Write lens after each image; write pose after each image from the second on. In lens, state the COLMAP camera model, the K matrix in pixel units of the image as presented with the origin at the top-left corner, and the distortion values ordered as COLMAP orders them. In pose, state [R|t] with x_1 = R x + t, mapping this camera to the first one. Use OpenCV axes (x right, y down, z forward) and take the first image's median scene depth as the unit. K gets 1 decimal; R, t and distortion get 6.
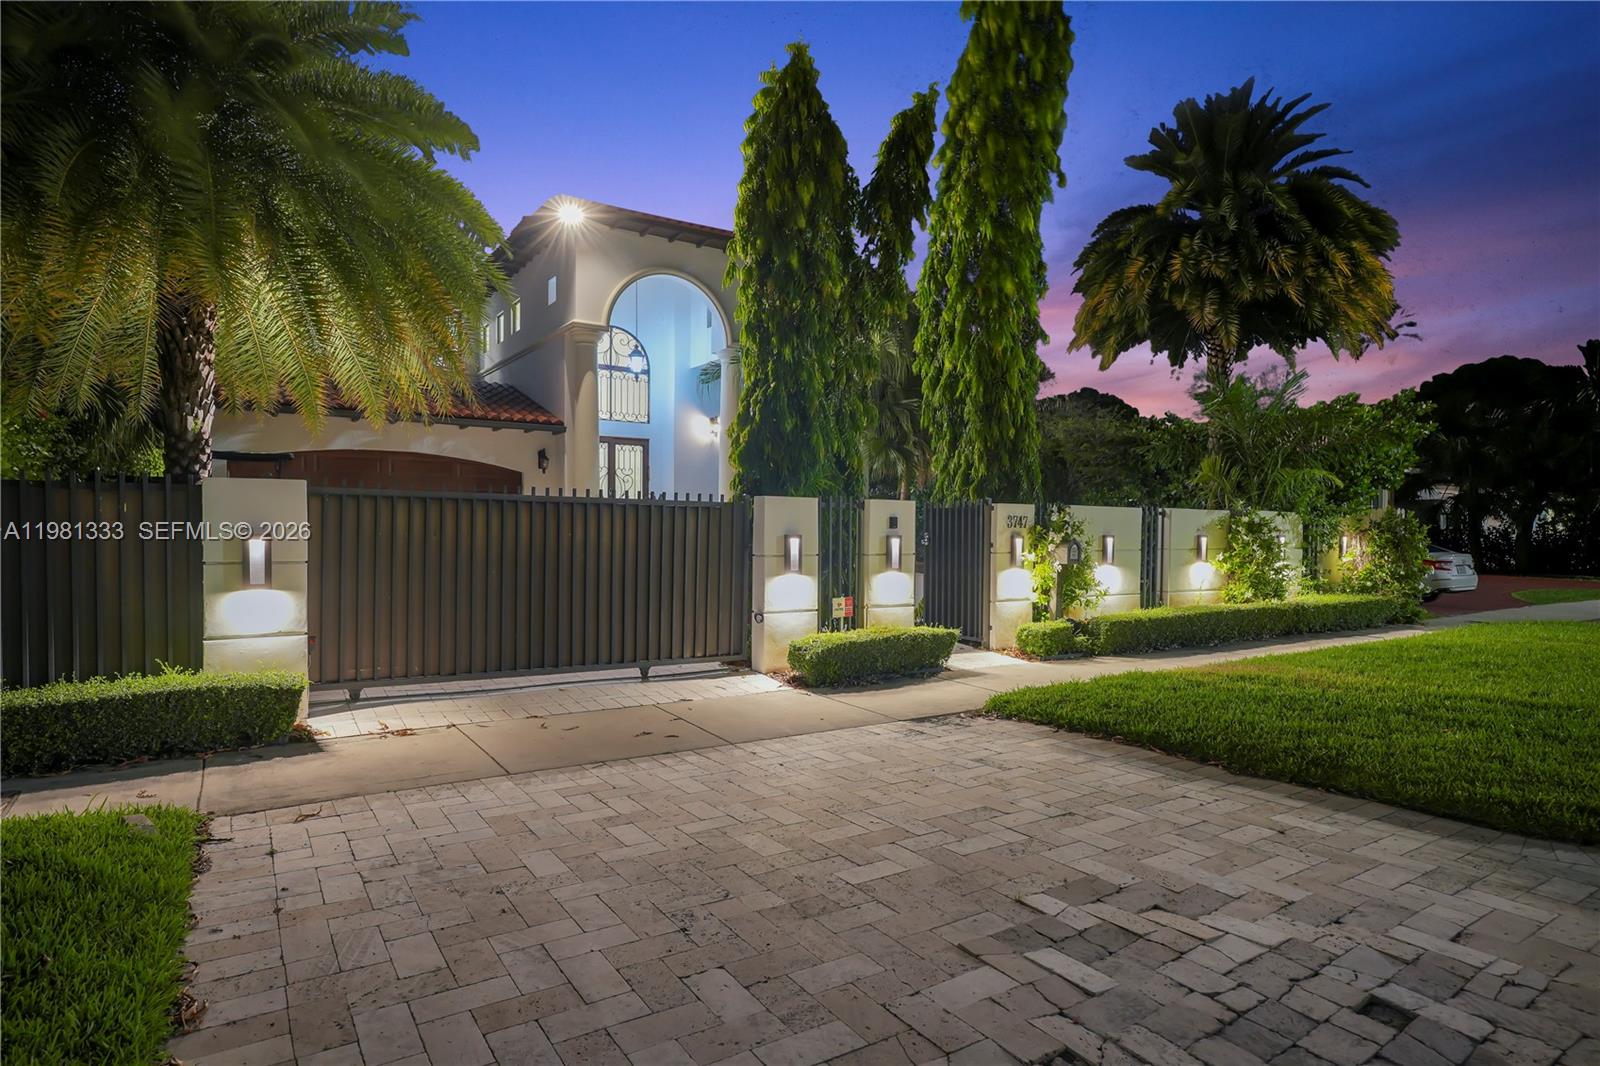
lens RADIAL K [[919.6, 0, 800.0], [0, 919.6, 533.0], [0, 0, 1]] dist [-0.002932, 0.001710]
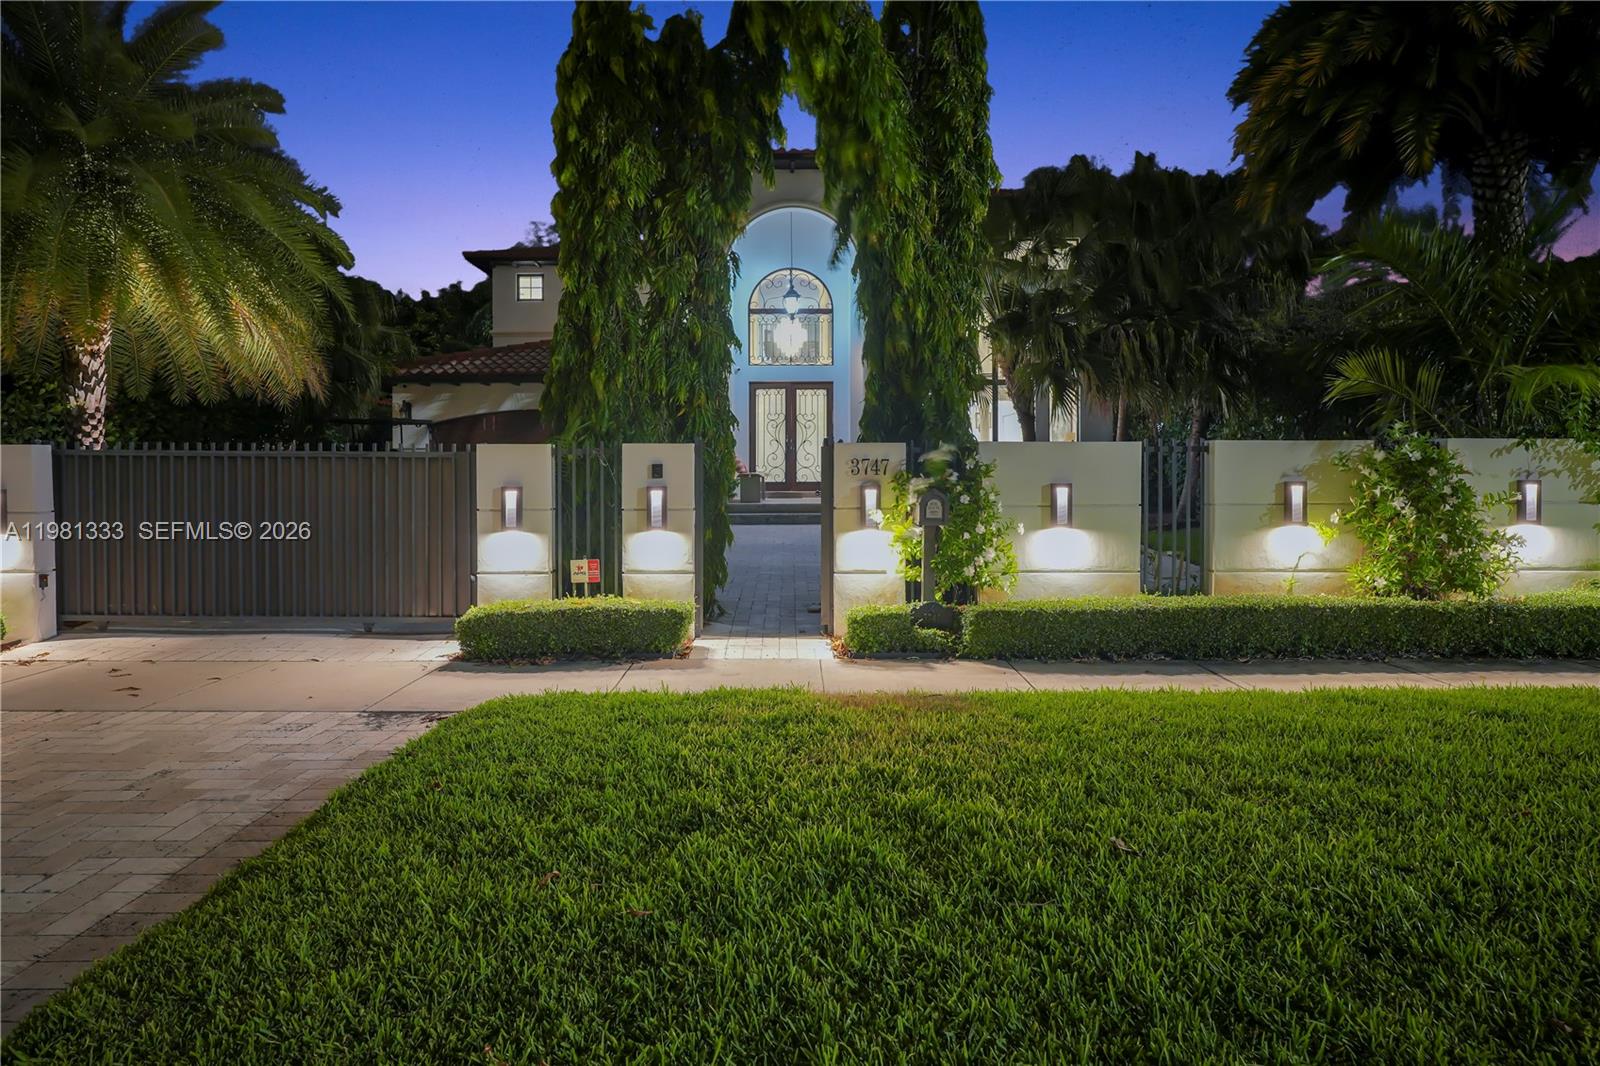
lens RADIAL K [[927.7, 0, 800.0], [0, 927.7, 493.5], [0, 0, 1]] dist [-0.039753, 0.000226]
pose [[0.826596, 0.002809, -0.562788, 0.561407], [0.005521, 0.999899, 0.013098, -0.001023], [0.562768, -0.013934, 0.826497, 0.327359]]
